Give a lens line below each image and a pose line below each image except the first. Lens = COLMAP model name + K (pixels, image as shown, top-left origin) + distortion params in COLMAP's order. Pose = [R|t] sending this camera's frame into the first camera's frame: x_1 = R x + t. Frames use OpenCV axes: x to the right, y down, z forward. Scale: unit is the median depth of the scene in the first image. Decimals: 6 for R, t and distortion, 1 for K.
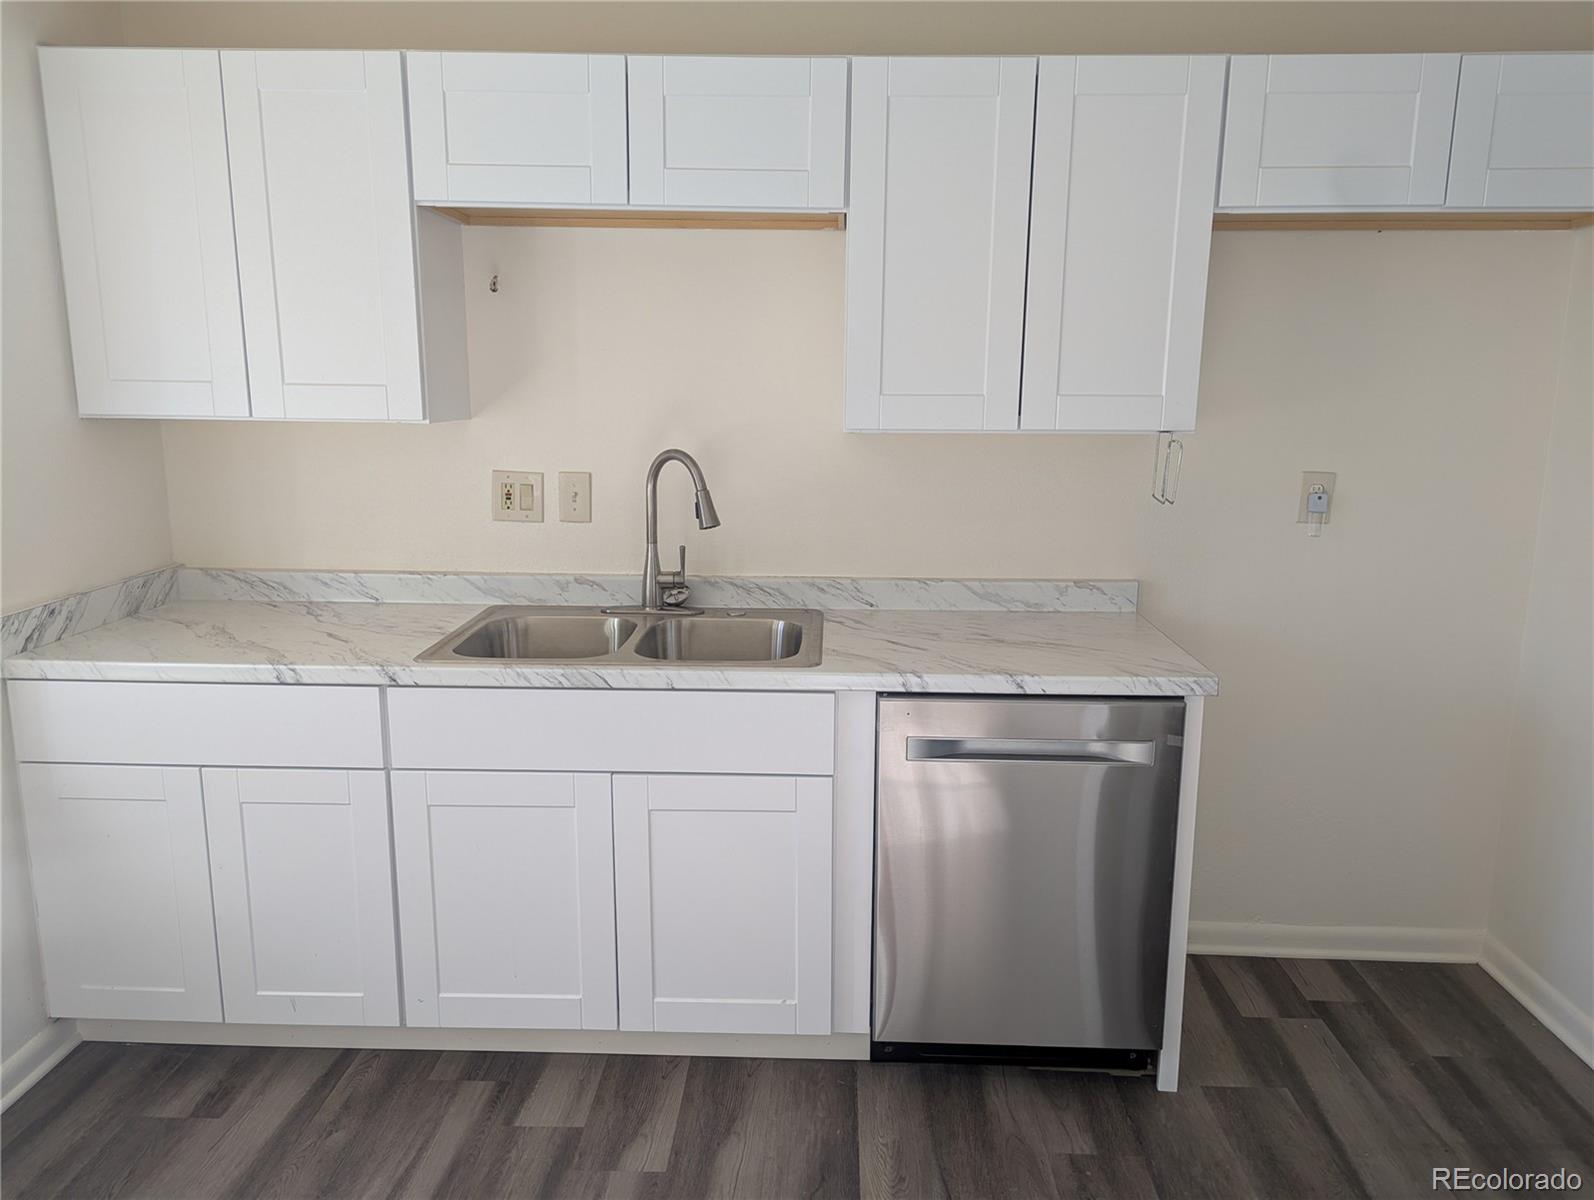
lens RADIAL K [[1127.5, 0, 803.8], [0, 1127.5, 595.9], [0, 0, 1]] dist [0.050091, -0.040762]
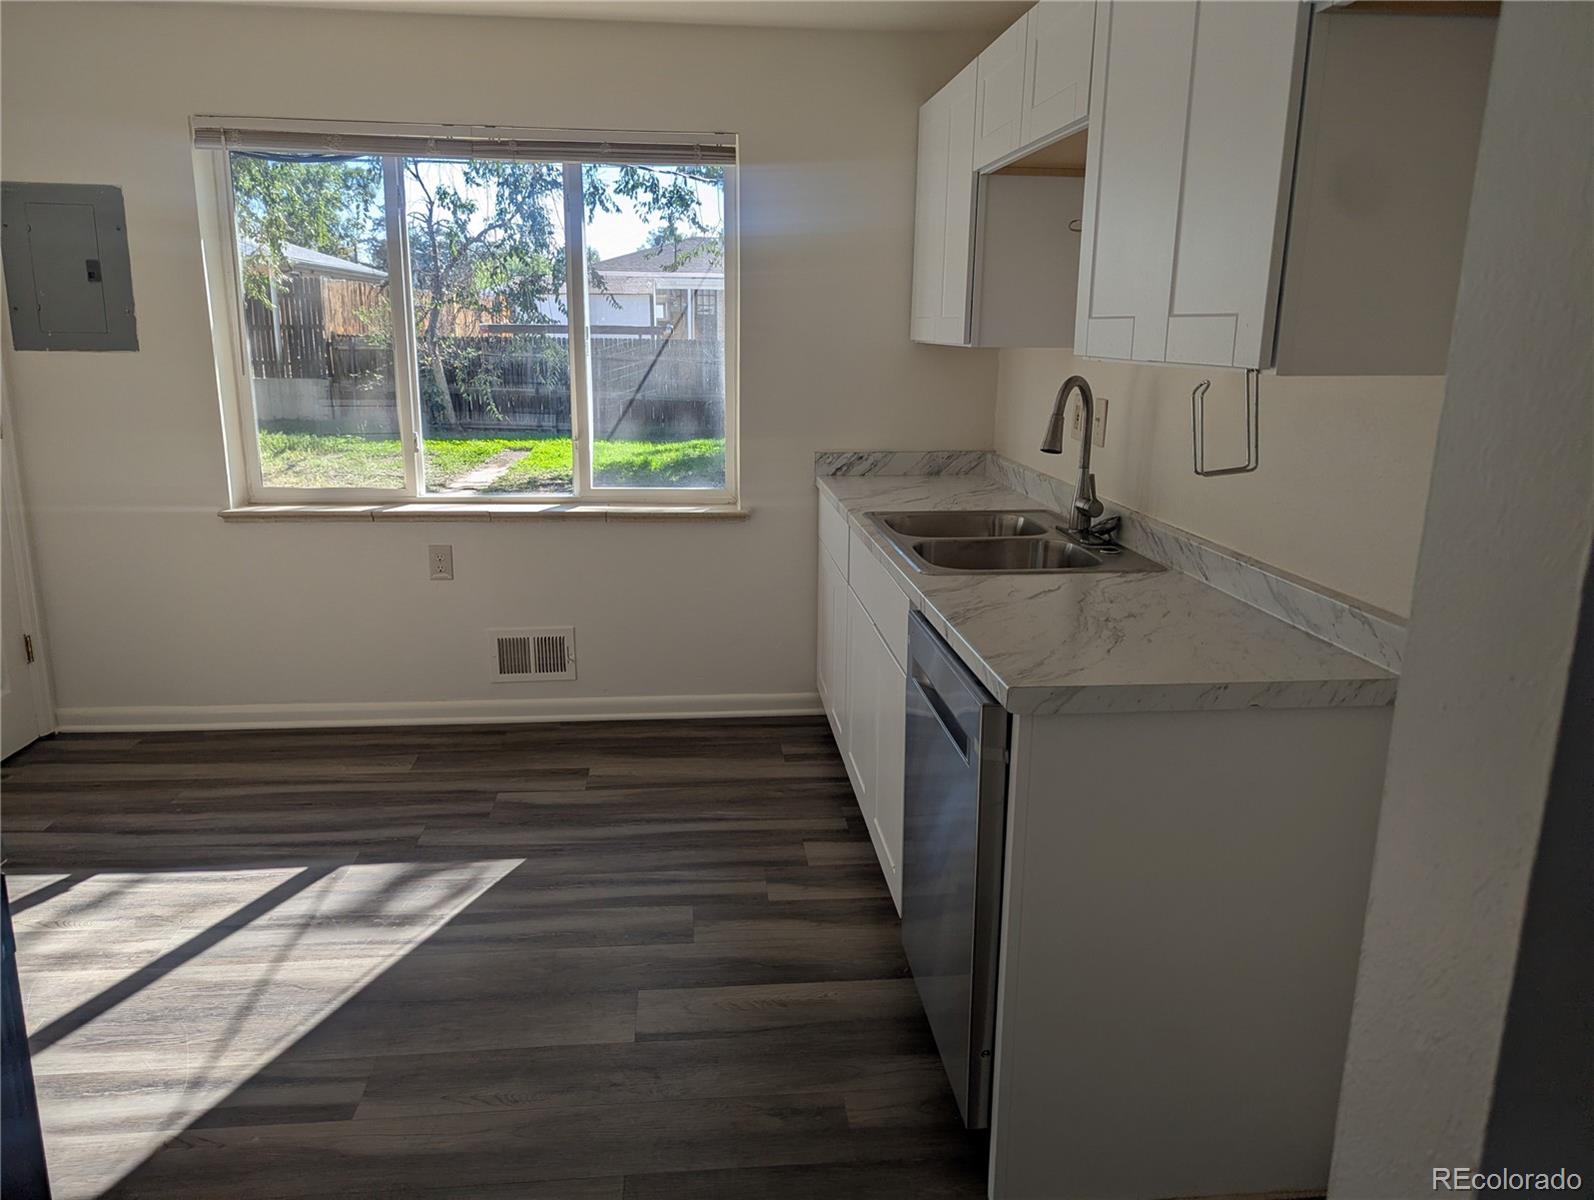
lens RADIAL K [[1127.5, 0, 799.5], [0, 1127.5, 600.2], [0, 0, 1]] dist [0.050091, -0.040762]
pose [[0.121162, 0.226285, -0.966496, 0.937519], [-0.196674, 0.959839, 0.200071, -0.094659], [0.972954, 0.165844, 0.160800, 0.651122]]
